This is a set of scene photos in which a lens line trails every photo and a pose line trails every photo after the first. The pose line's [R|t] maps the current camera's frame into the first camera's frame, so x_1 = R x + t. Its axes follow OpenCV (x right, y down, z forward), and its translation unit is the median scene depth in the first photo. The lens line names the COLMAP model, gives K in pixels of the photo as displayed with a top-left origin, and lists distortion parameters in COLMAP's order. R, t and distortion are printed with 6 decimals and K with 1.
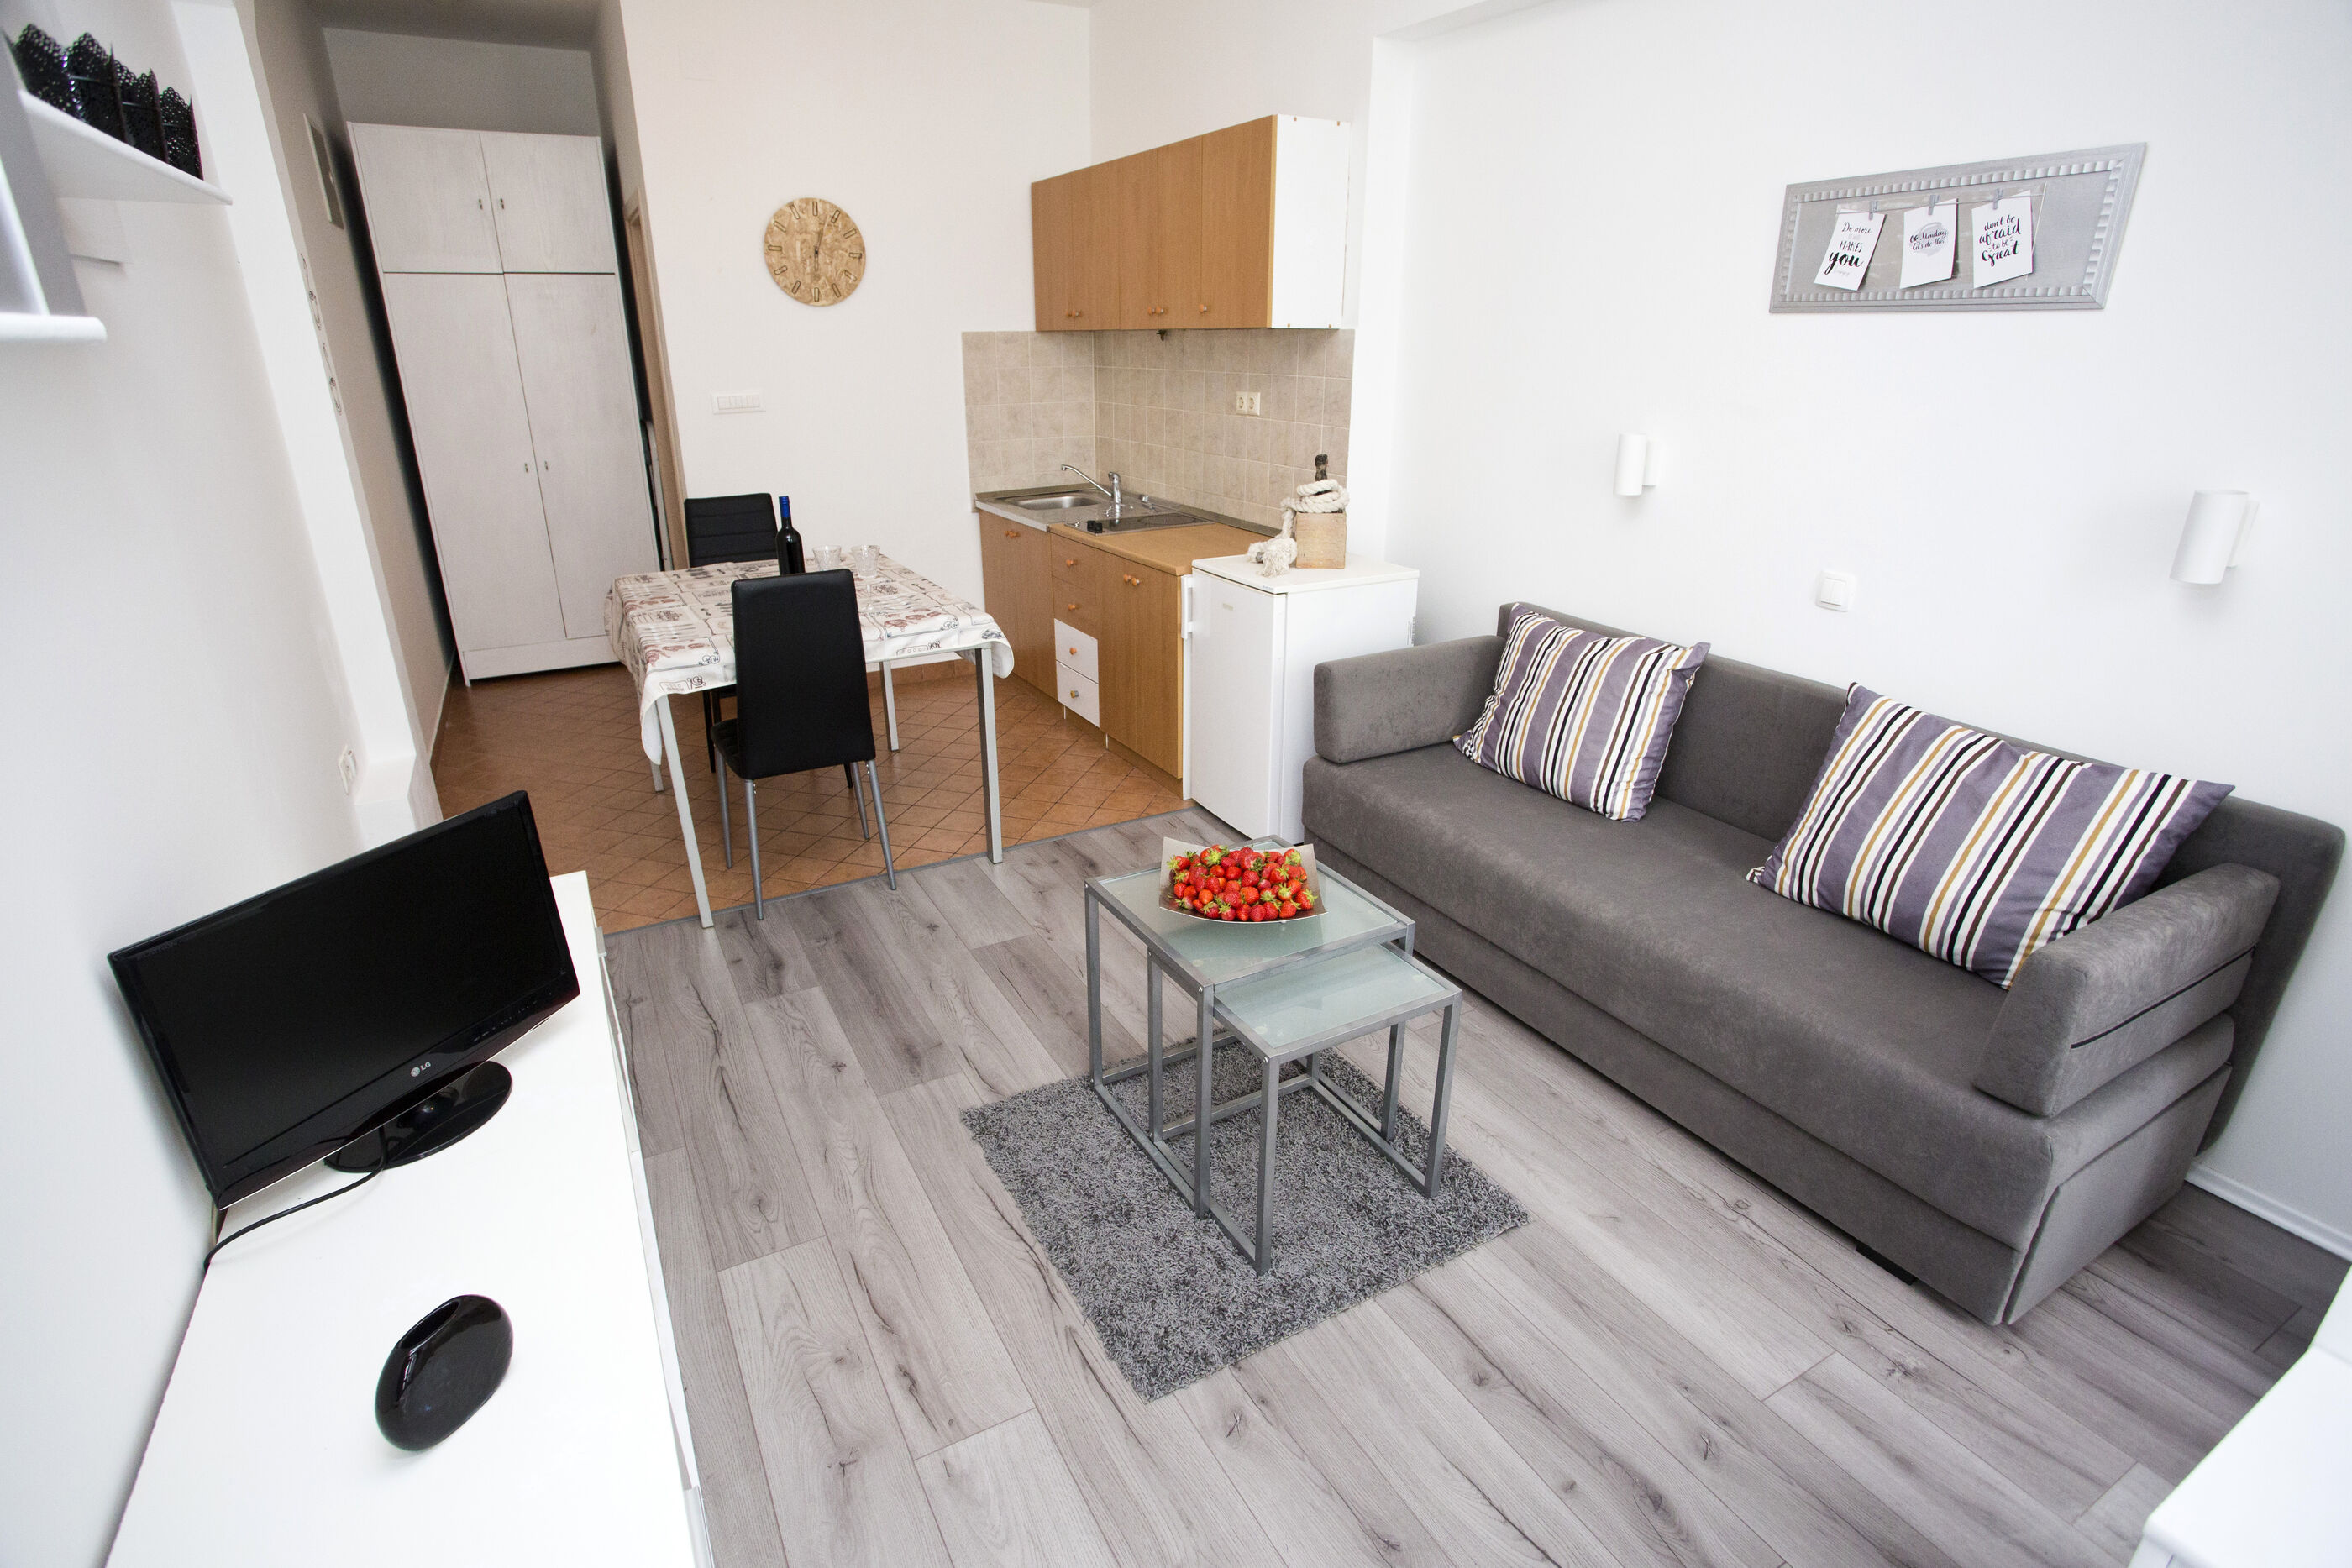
lens RADIAL K [[1139.9, 0, 1152.7], [0, 1139.9, 777.8], [0, 0, 1]] dist [-0.071292, 0.025779]
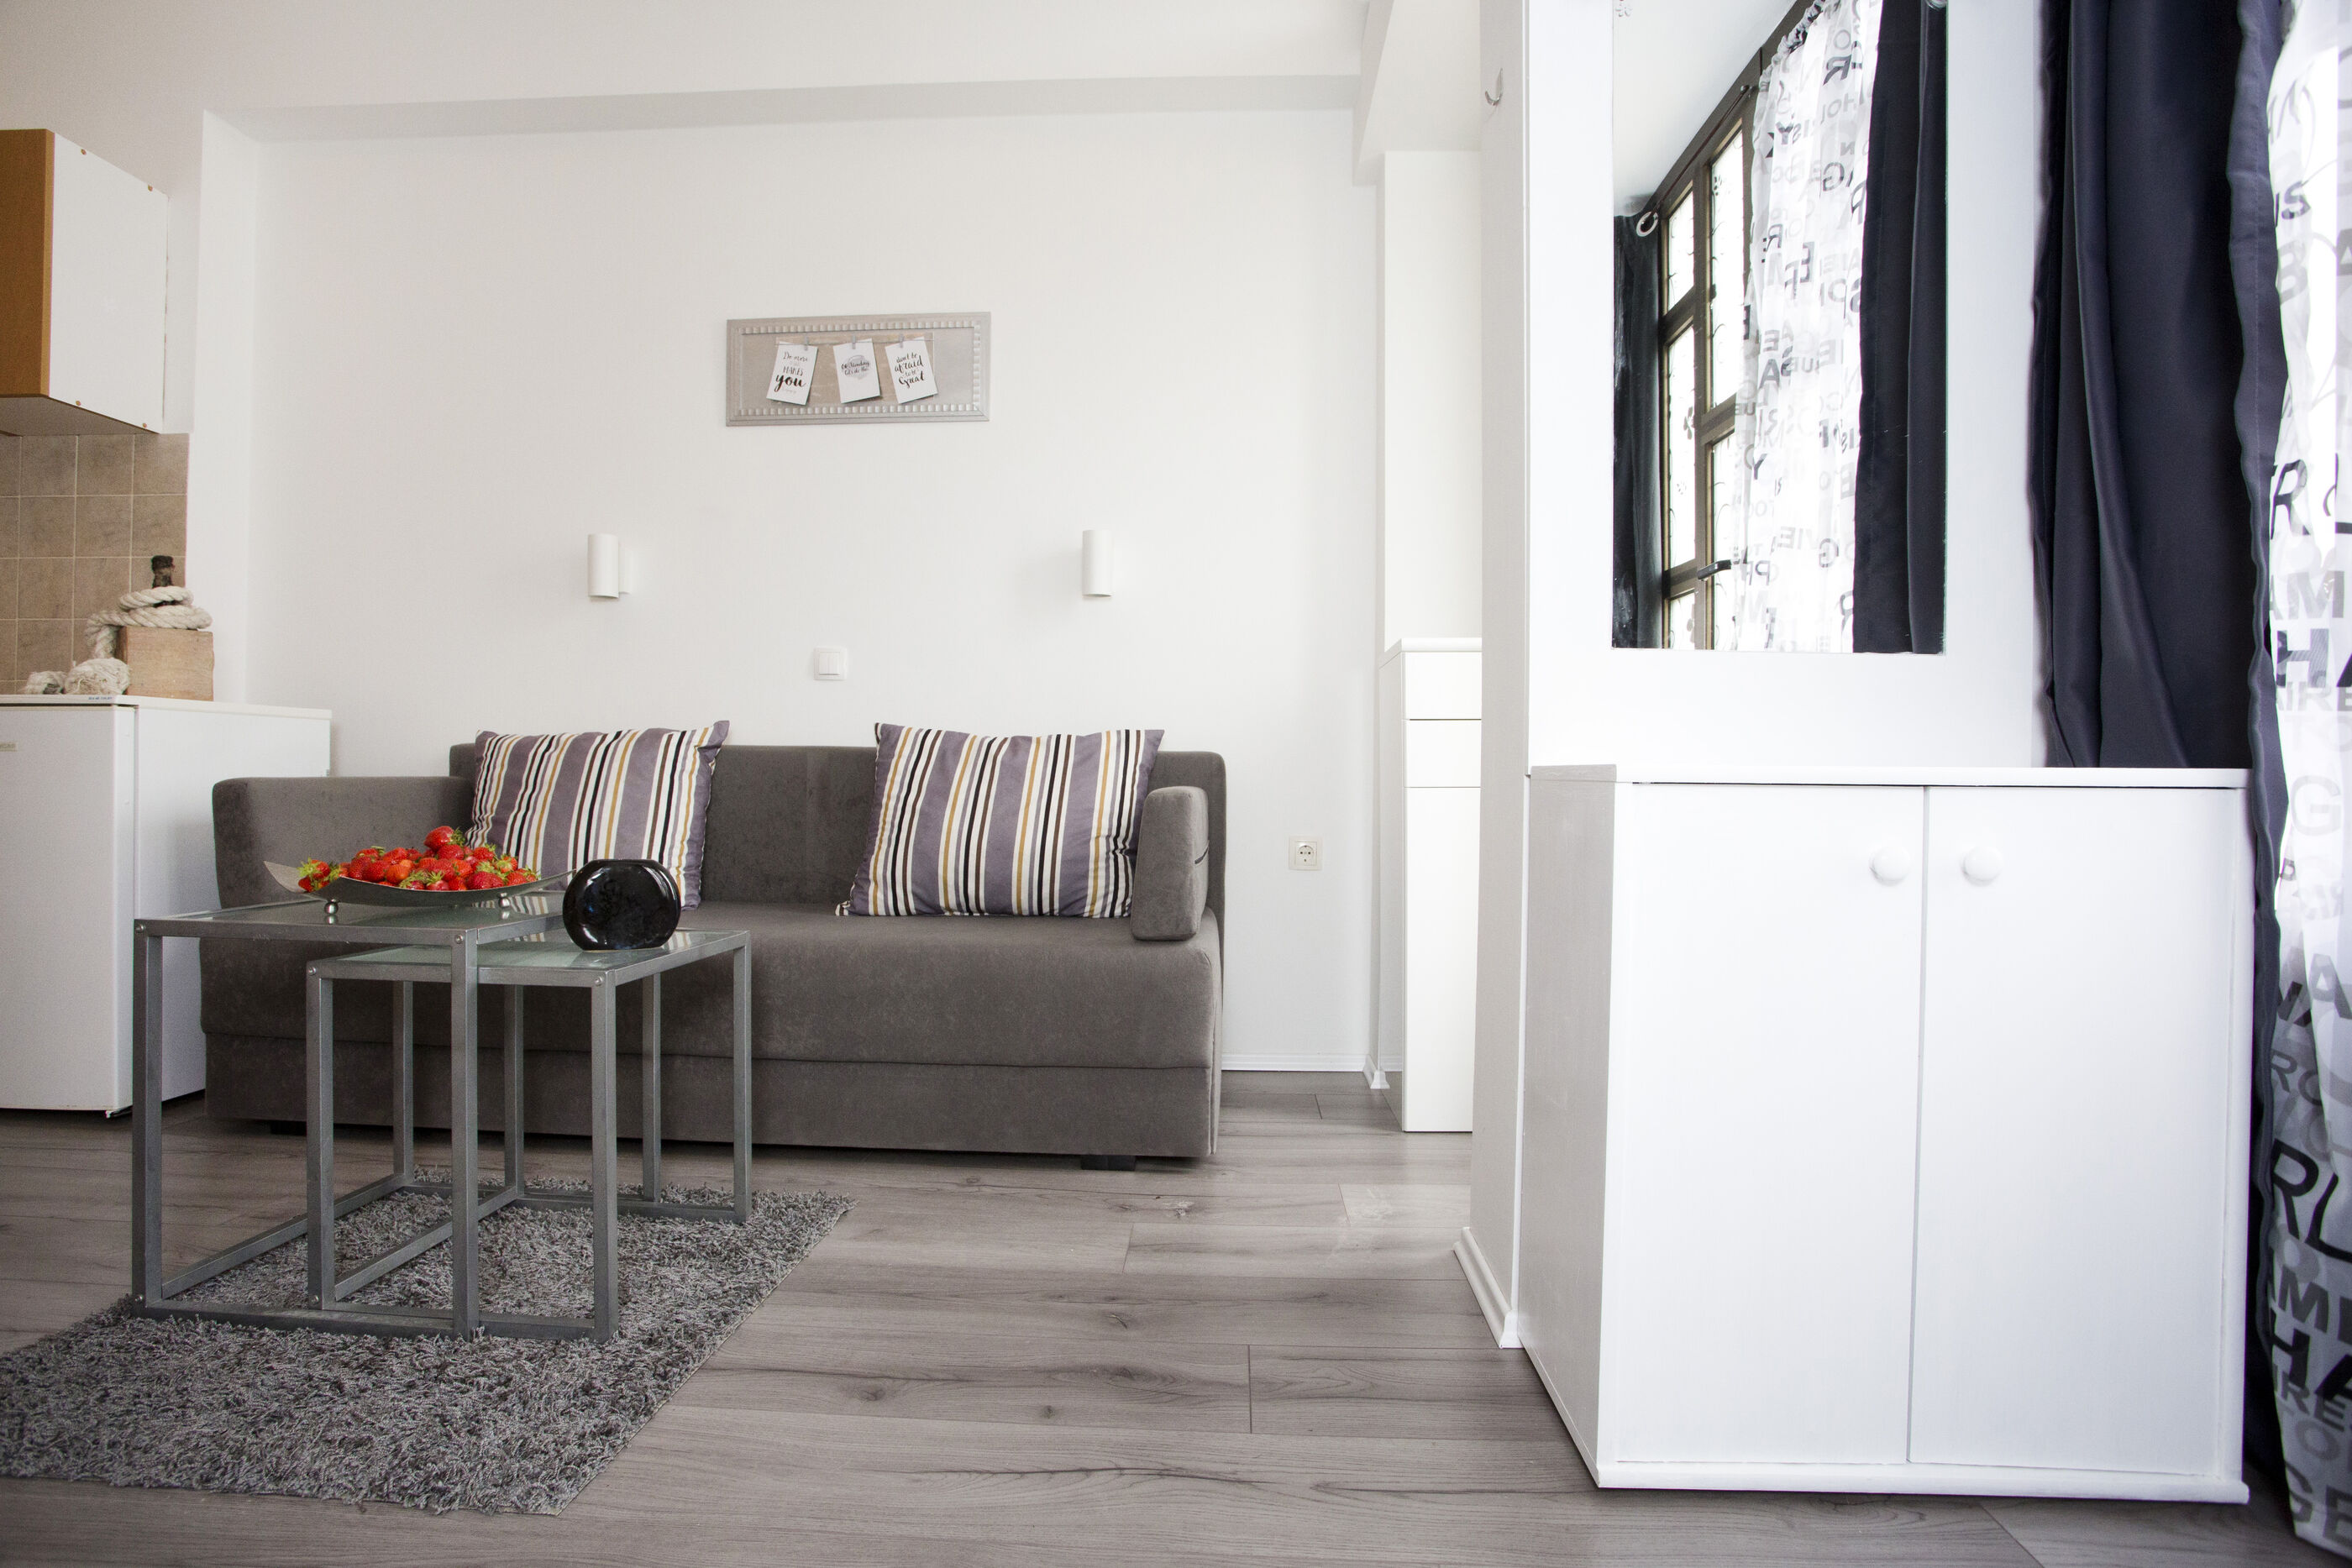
lens RADIAL K [[1139.9, 0, 1167.5], [0, 1139.9, 780.0], [0, 0, 1]] dist [-0.071292, 0.025779]
pose [[0.525032, 0.008203, 0.851043, -0.138824], [0.297898, 0.934926, -0.192793, 0.229158], [-0.797244, 0.354747, 0.488423, 0.224207]]
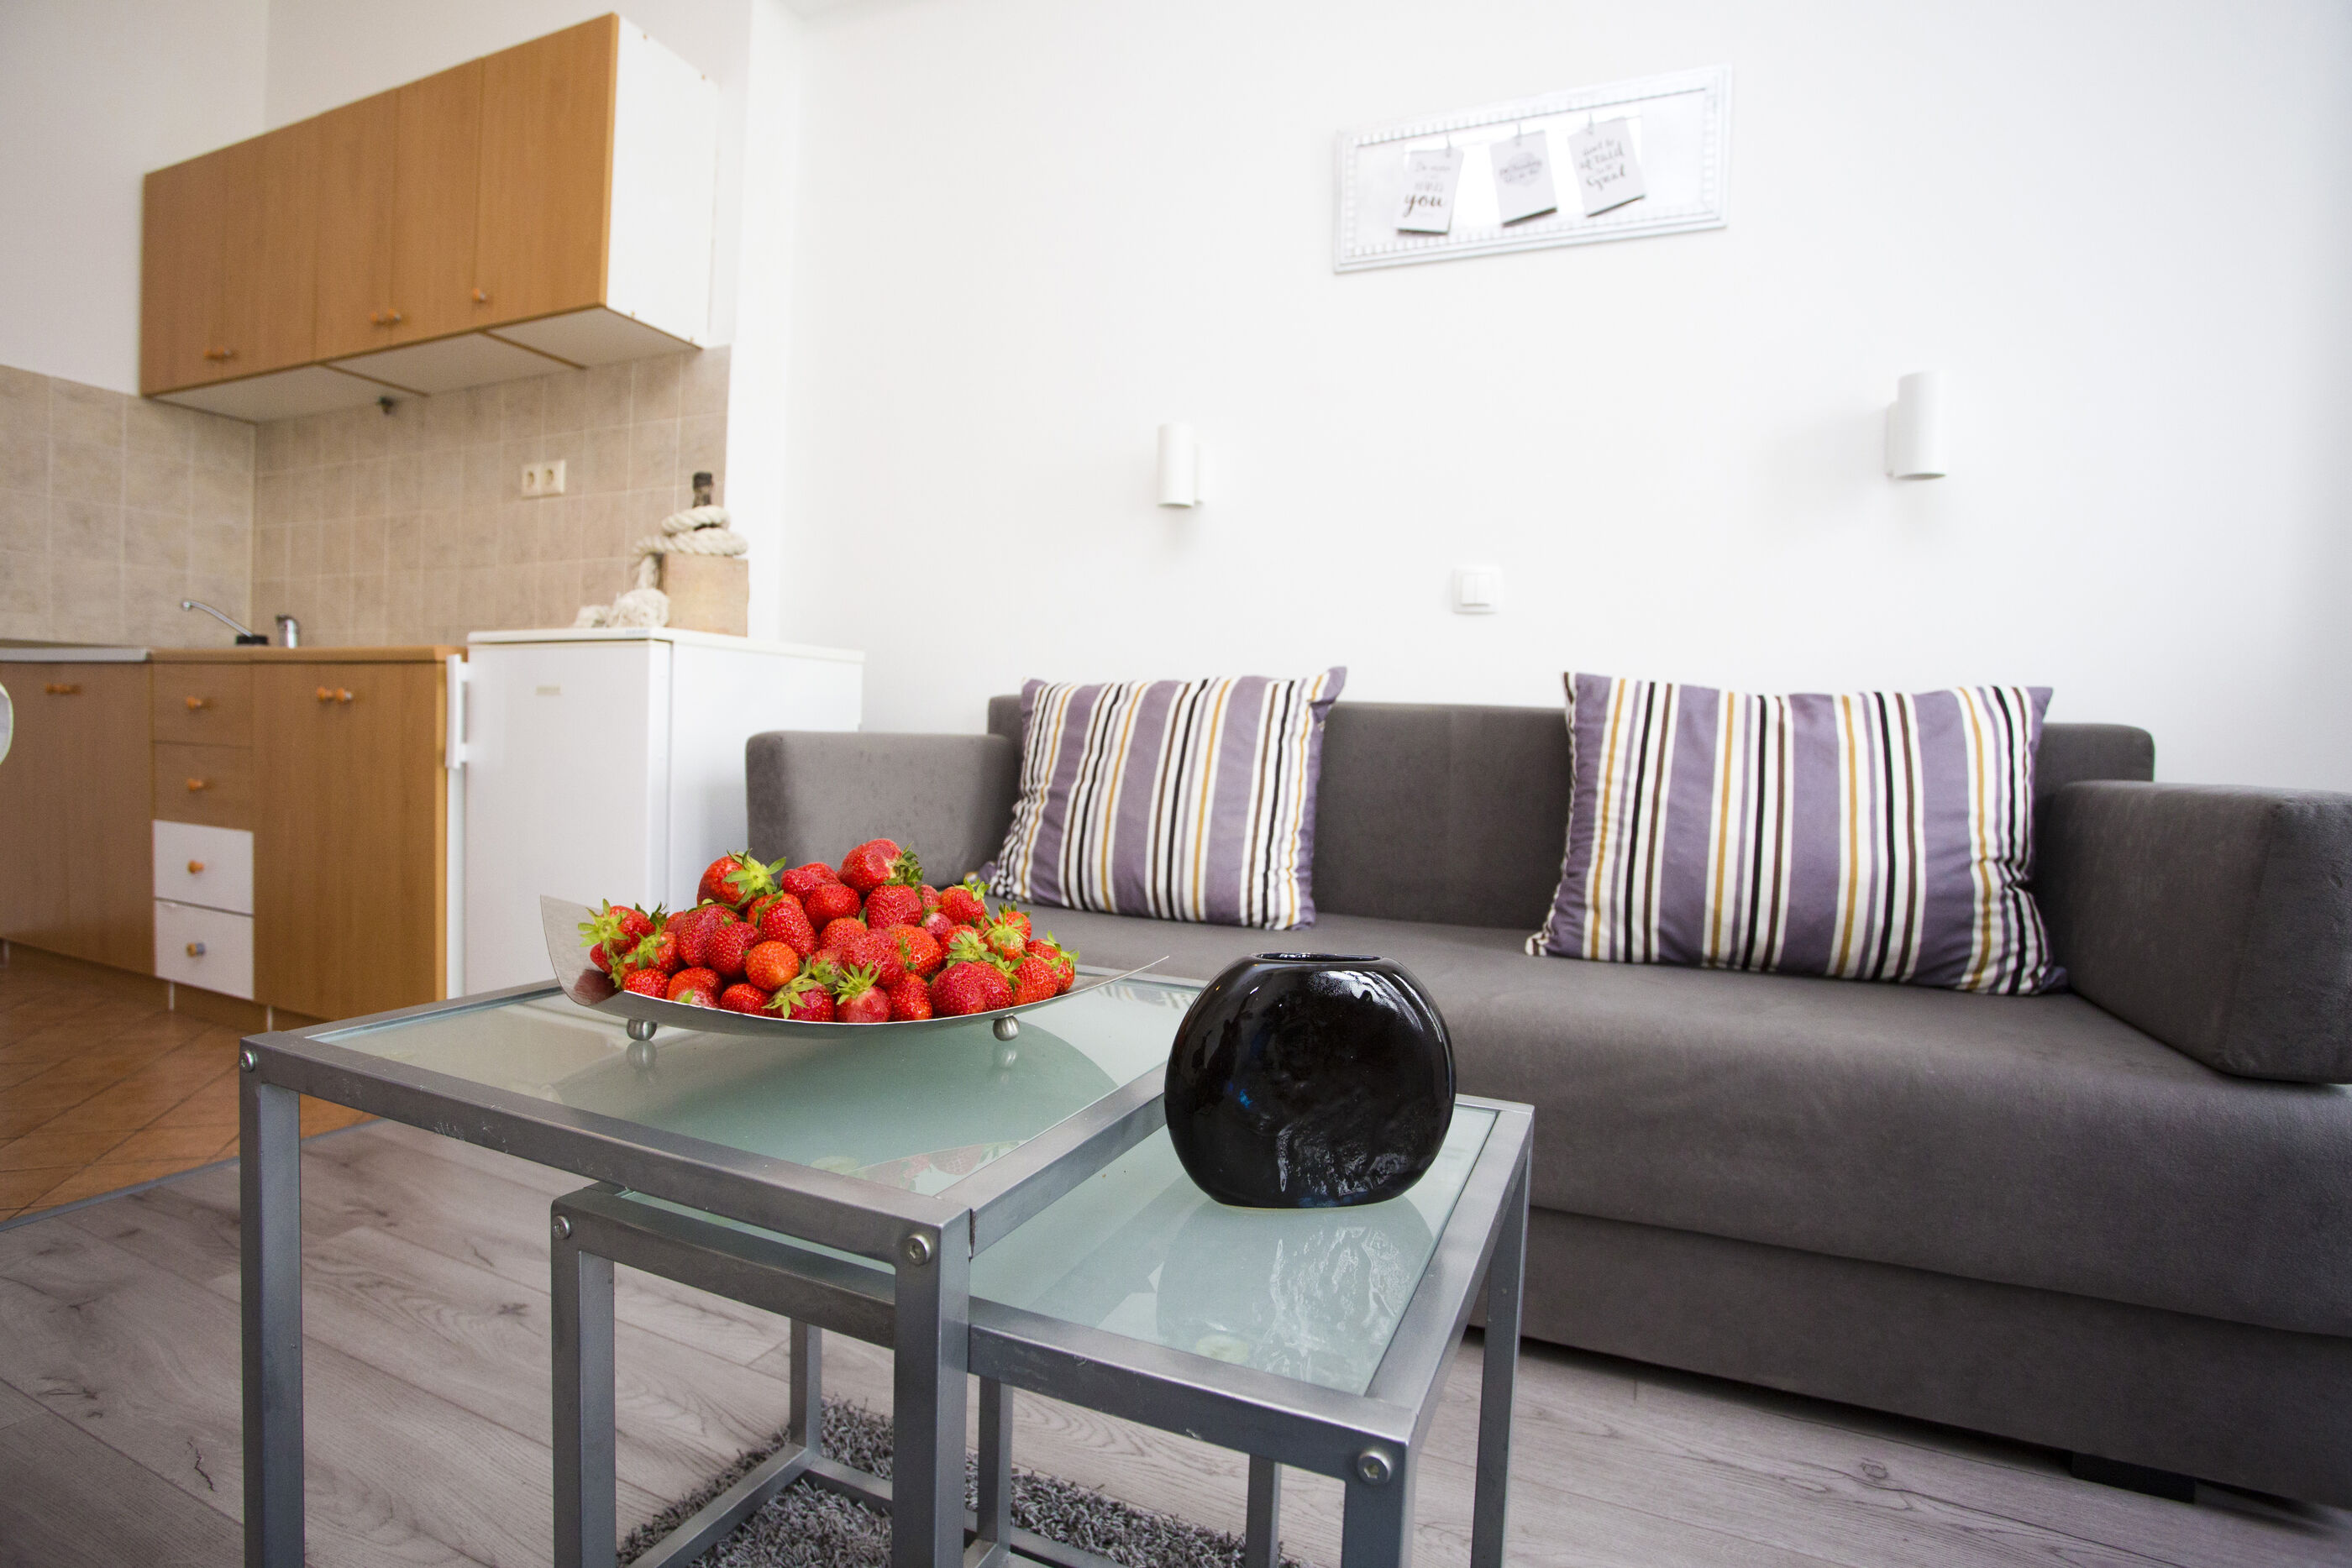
lens RADIAL K [[1139.9, 0, 1156.6], [0, 1139.9, 787.4], [0, 0, 1]] dist [-0.071292, 0.025779]
pose [[0.794911, 0.010333, 0.606638, -0.036729], [0.183078, 0.949165, -0.256064, 0.114102], [-0.578446, 0.314610, 0.752609, 0.537114]]
